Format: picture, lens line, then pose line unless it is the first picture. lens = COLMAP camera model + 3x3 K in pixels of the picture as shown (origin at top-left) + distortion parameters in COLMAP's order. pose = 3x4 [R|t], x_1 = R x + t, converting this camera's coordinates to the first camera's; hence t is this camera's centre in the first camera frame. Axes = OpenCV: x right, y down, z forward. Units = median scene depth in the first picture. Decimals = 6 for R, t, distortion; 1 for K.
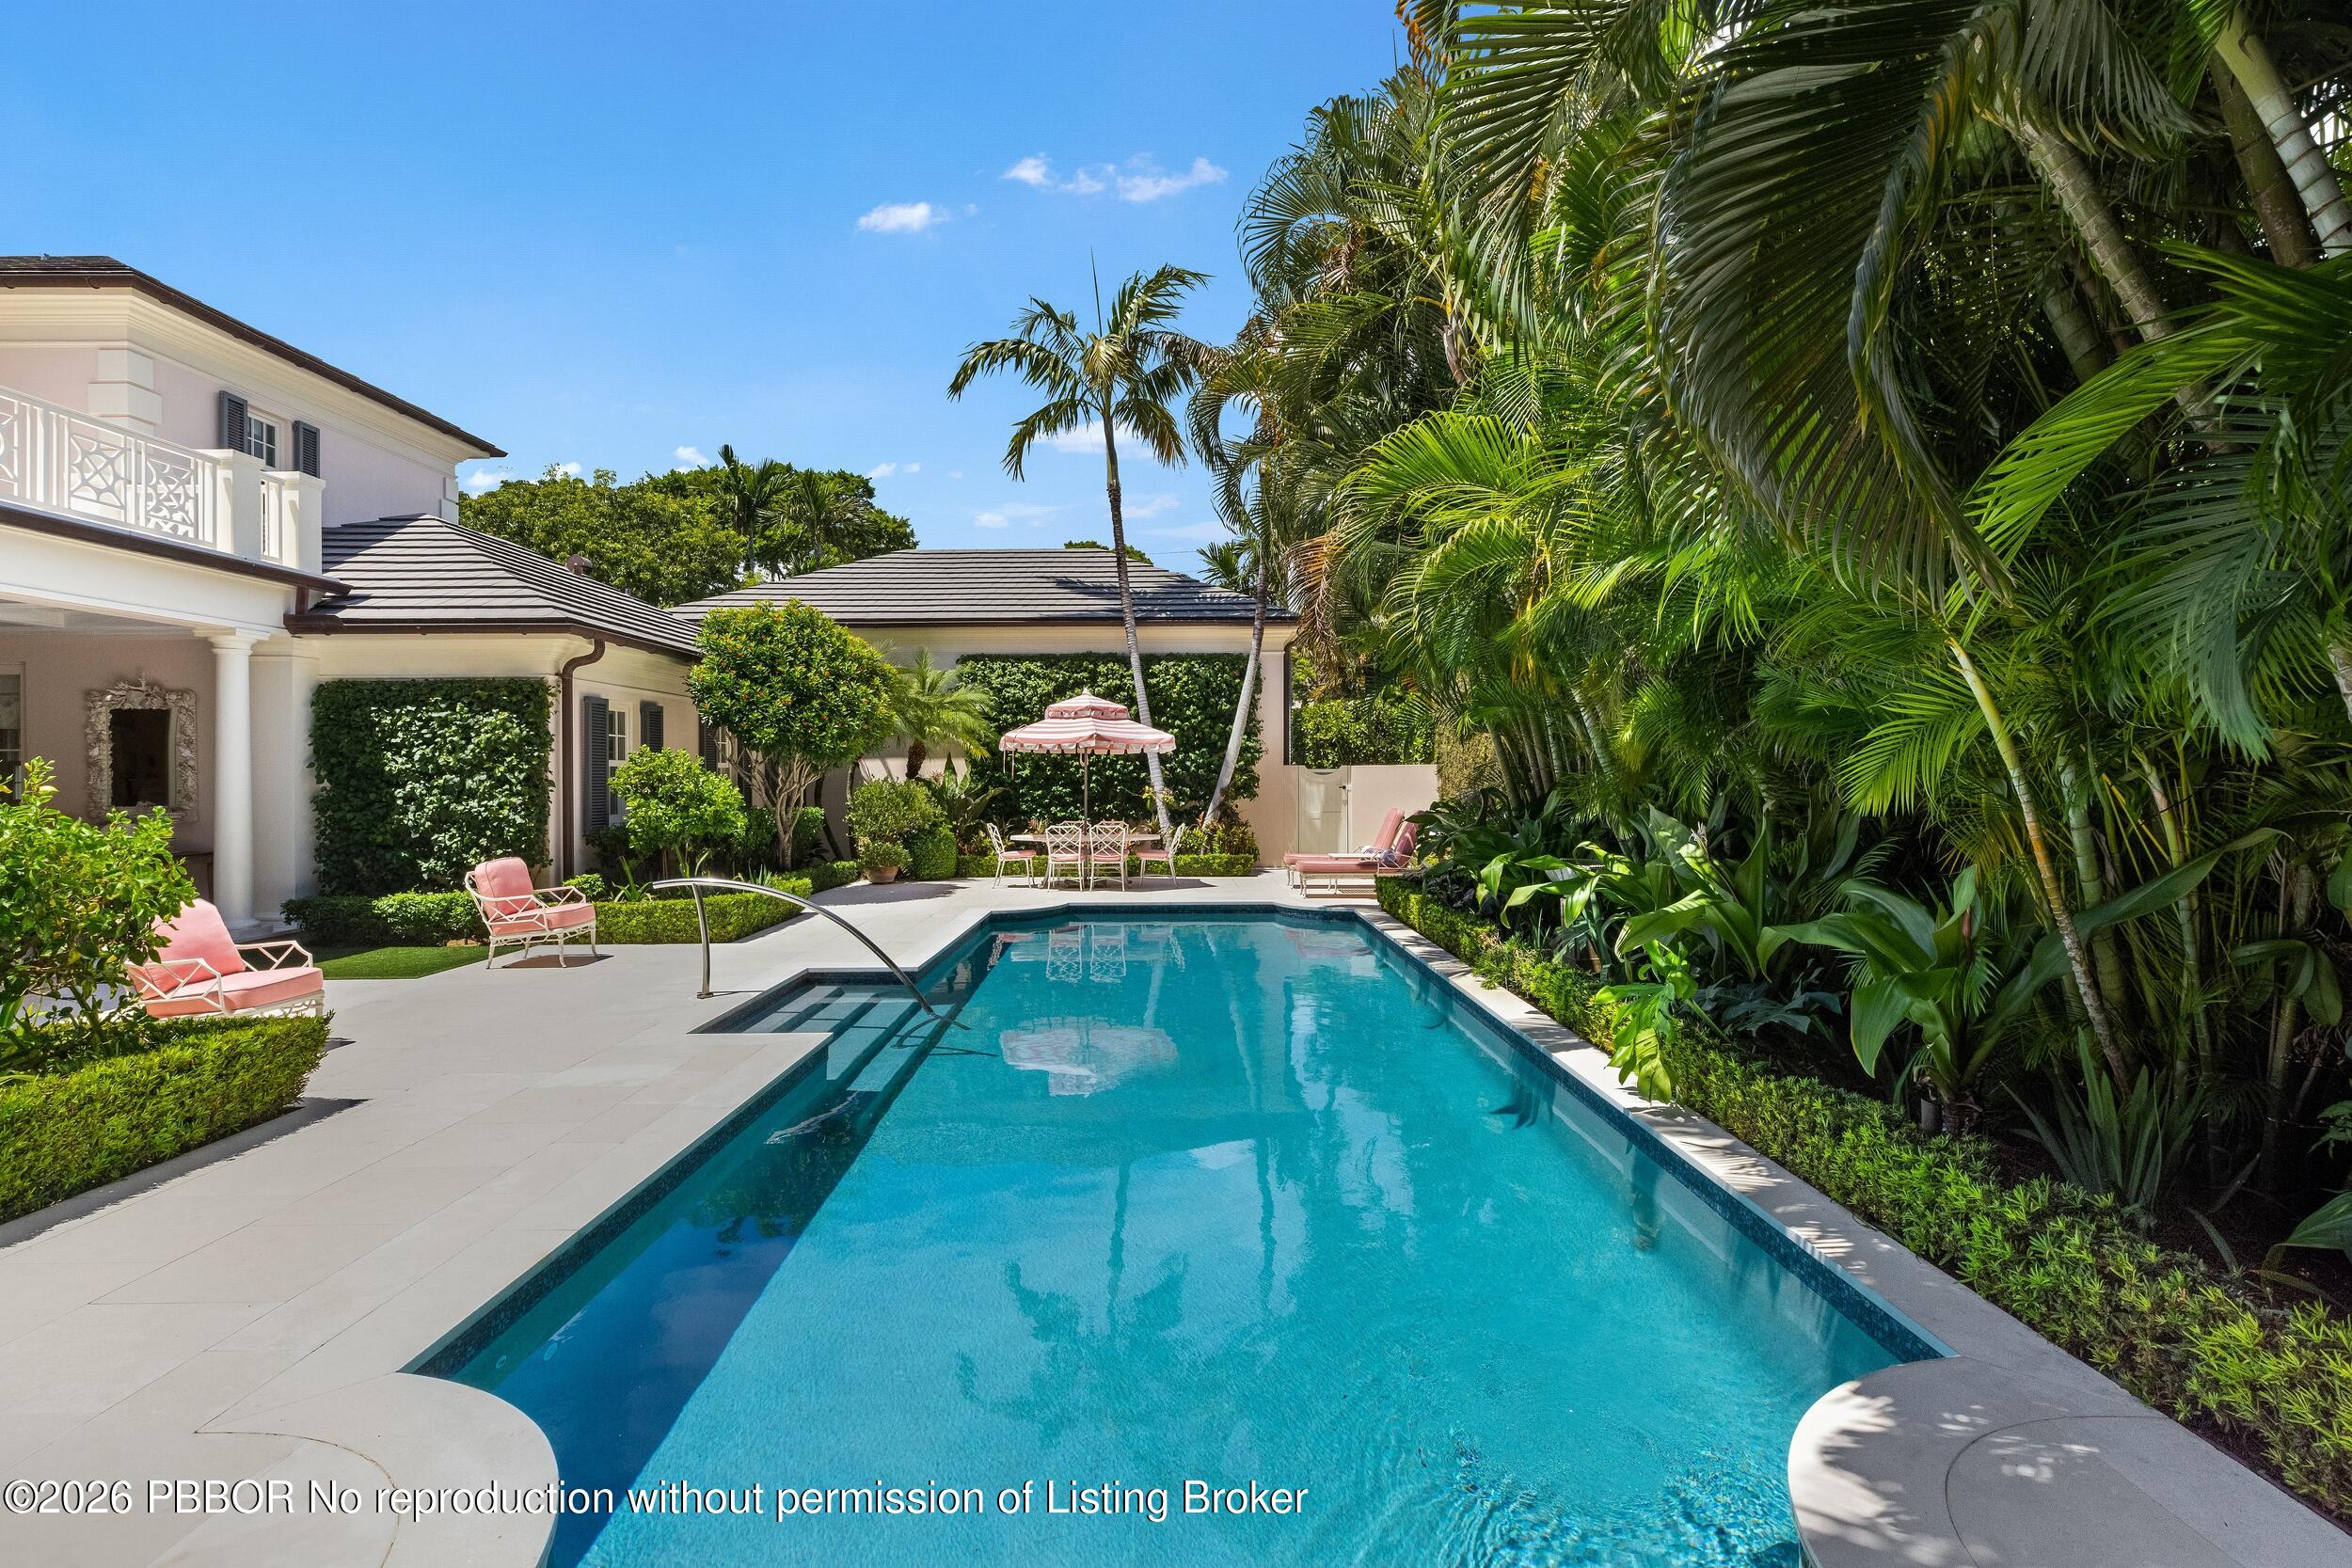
lens RADIAL K [[1143.6, 0, 1176.0], [0, 1143.6, 784.0], [0, 0, 1]] dist [-0.001714, -0.000476]
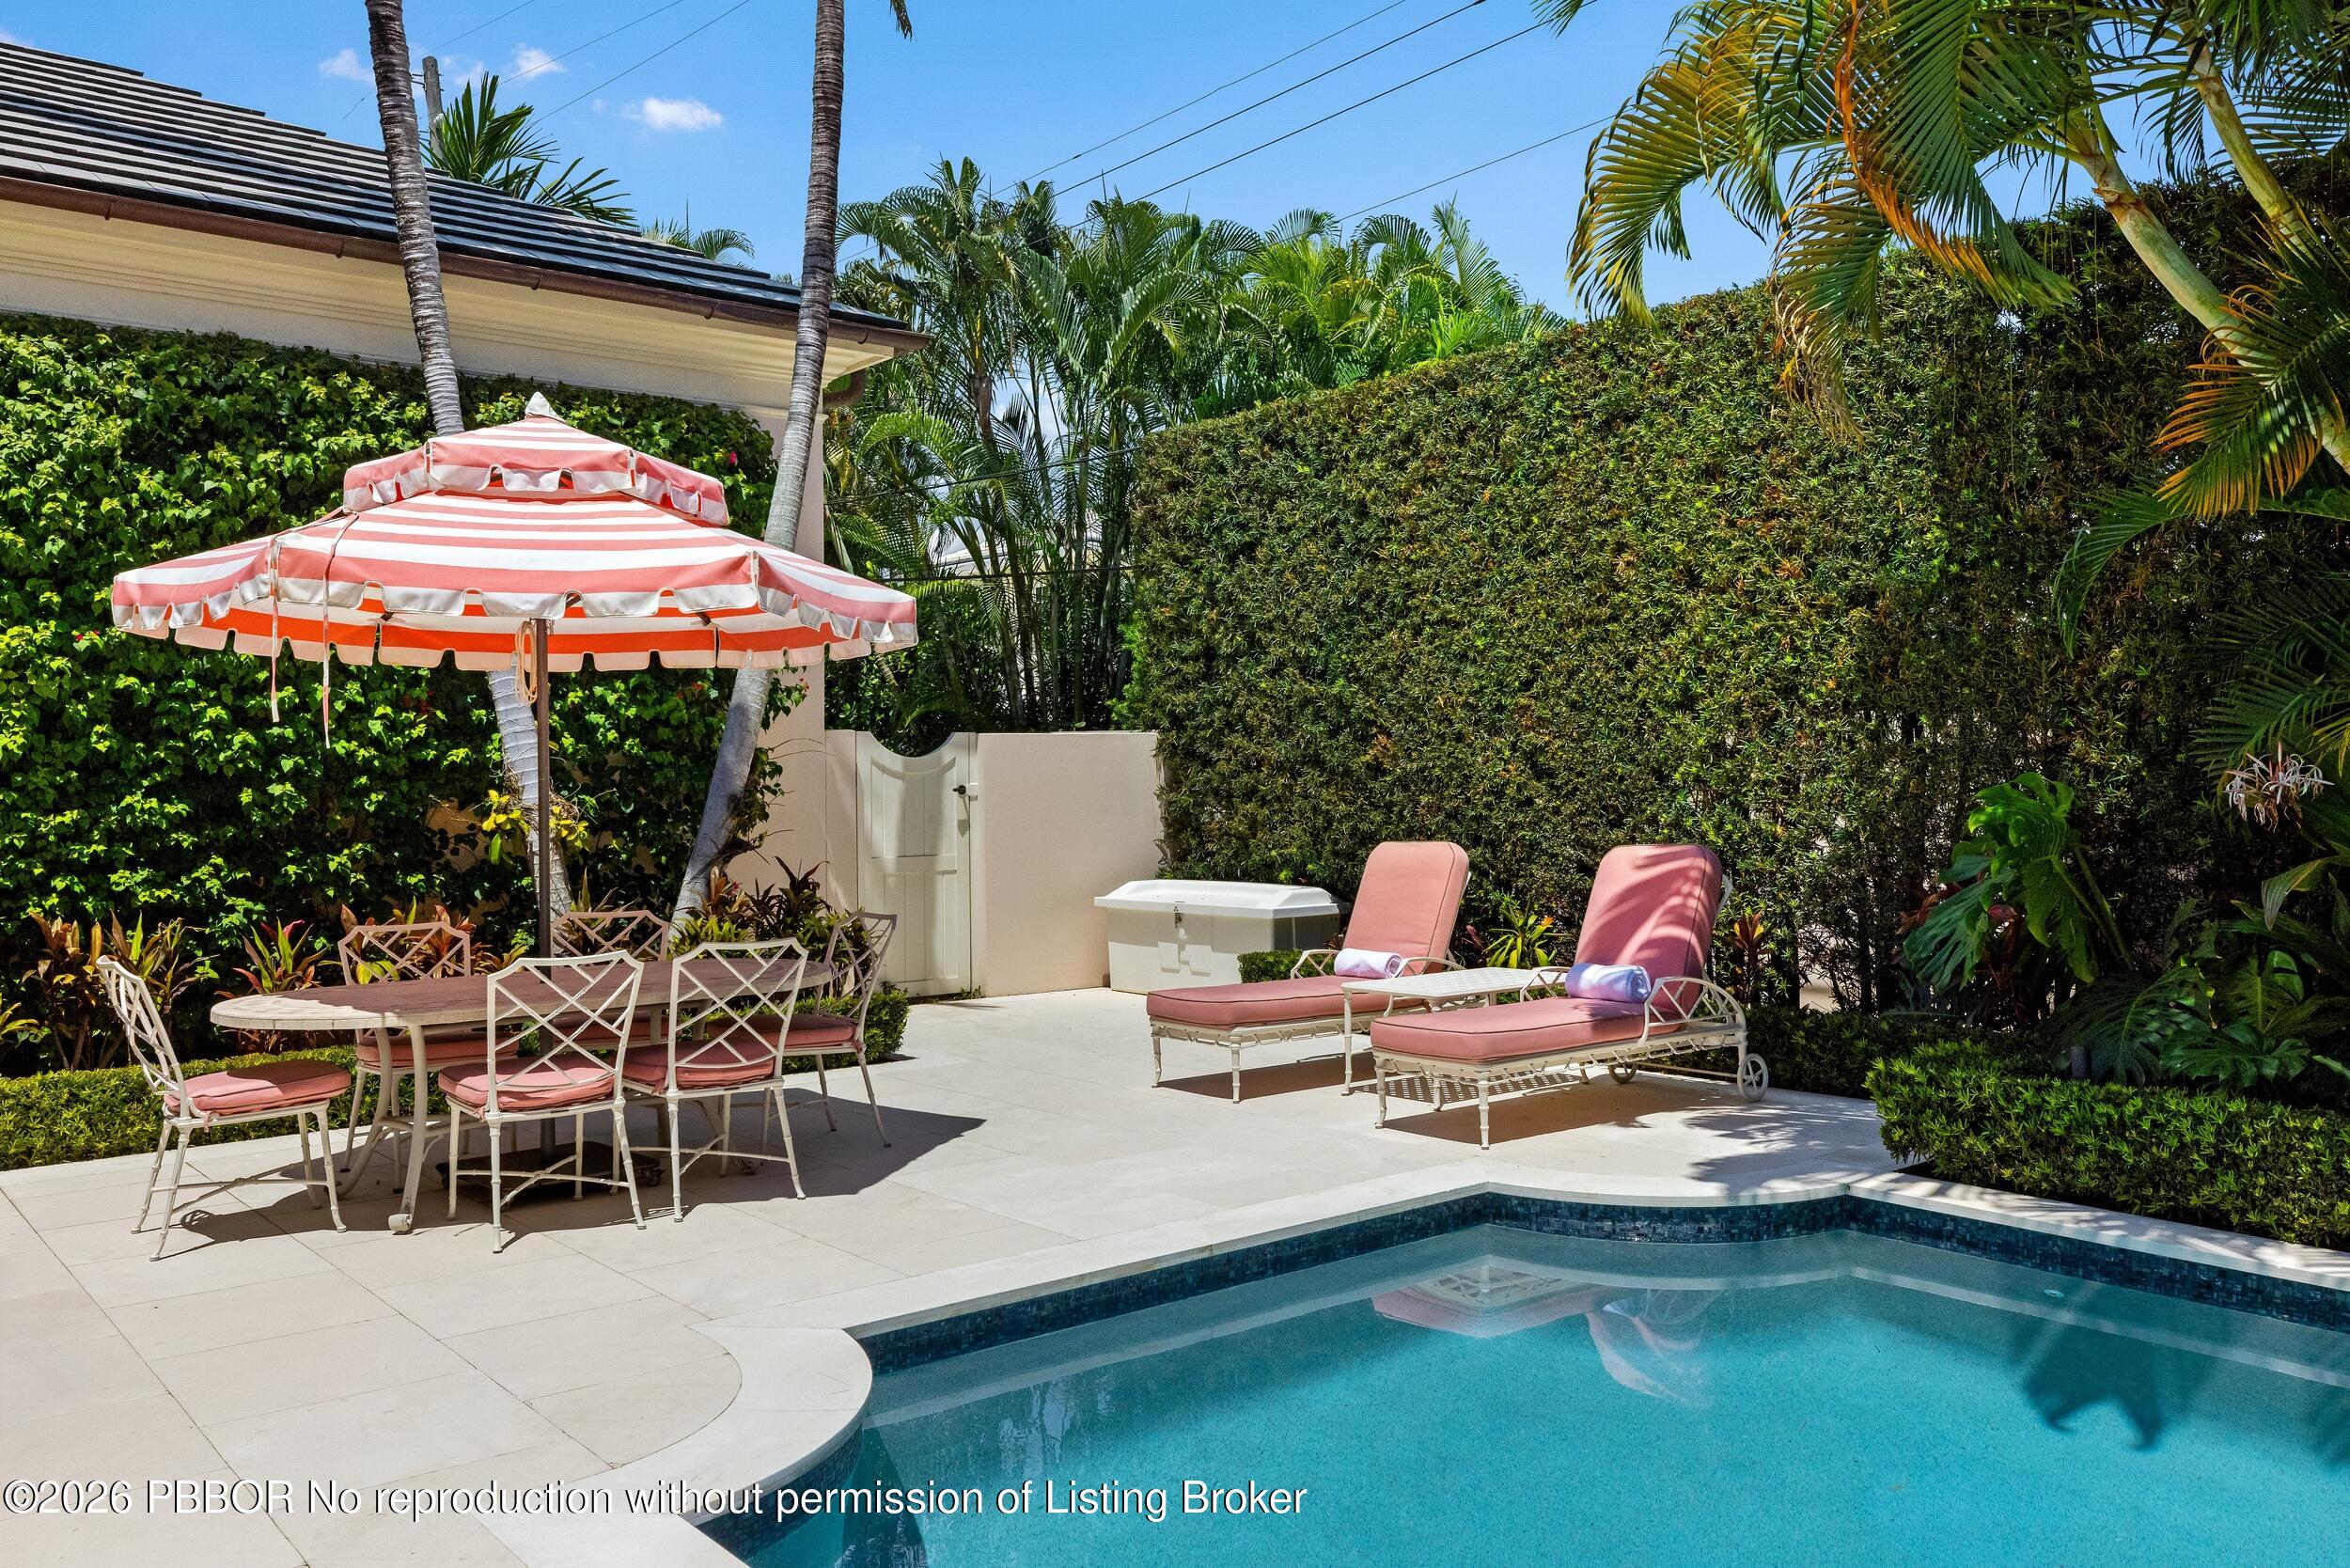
lens RADIAL K [[1695.9, 0, 1177.6], [0, 1695.9, 776.9], [0, 0, 1]] dist [0.004458, 0.001090]
pose [[0.760481, -0.004498, 0.649345, -0.179664], [0.008566, 0.999958, -0.003105, 0.001226], [-0.649304, 0.007923, 0.760488, 0.523544]]
